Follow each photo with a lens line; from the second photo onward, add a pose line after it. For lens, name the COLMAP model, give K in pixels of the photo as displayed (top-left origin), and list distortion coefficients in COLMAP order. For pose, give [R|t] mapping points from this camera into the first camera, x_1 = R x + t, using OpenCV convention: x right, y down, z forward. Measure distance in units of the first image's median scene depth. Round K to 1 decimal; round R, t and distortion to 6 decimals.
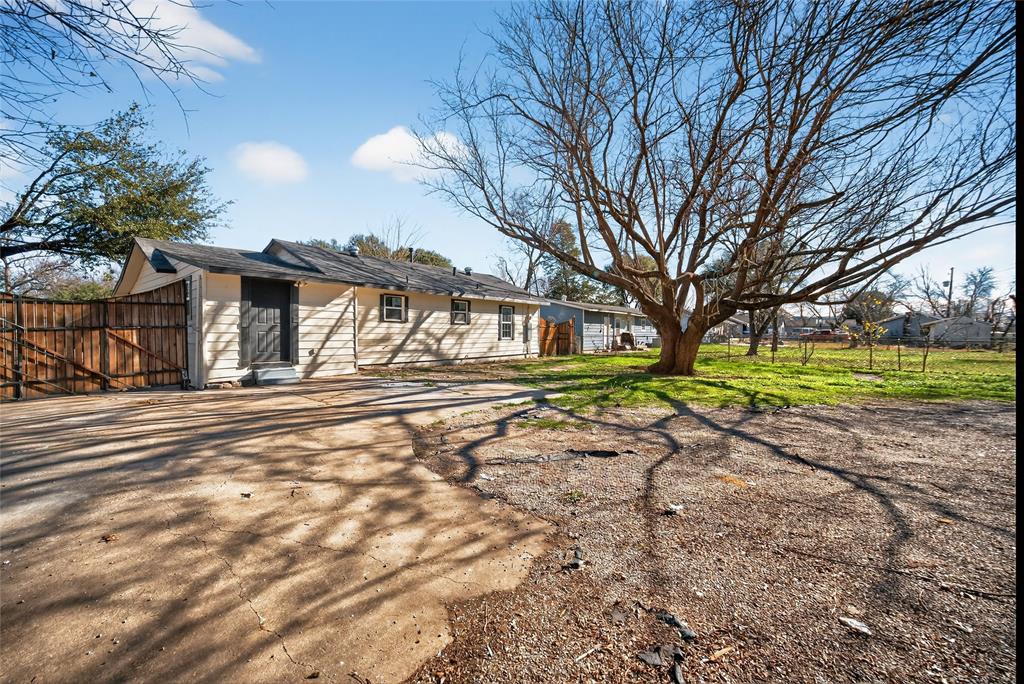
lens RADIAL K [[412.2, 0, 512.0], [0, 412.2, 342.0], [0, 0, 1]] dist [-0.000237, -0.000018]
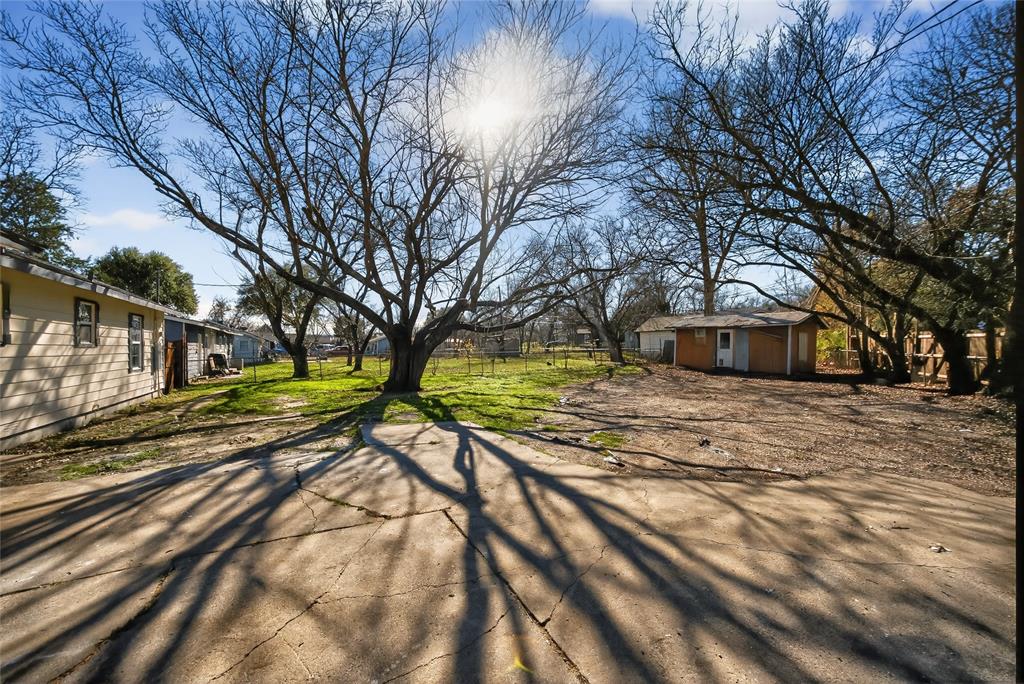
lens RADIAL K [[394.0, 0, 516.3], [0, 394.0, 353.8], [0, 0, 1]] dist [-0.000701, -0.000040]
pose [[0.393721, -0.031350, 0.918695, -0.449584], [0.040076, 0.999053, 0.016917, -0.025507], [-0.918356, 0.030157, 0.394605, 0.377864]]
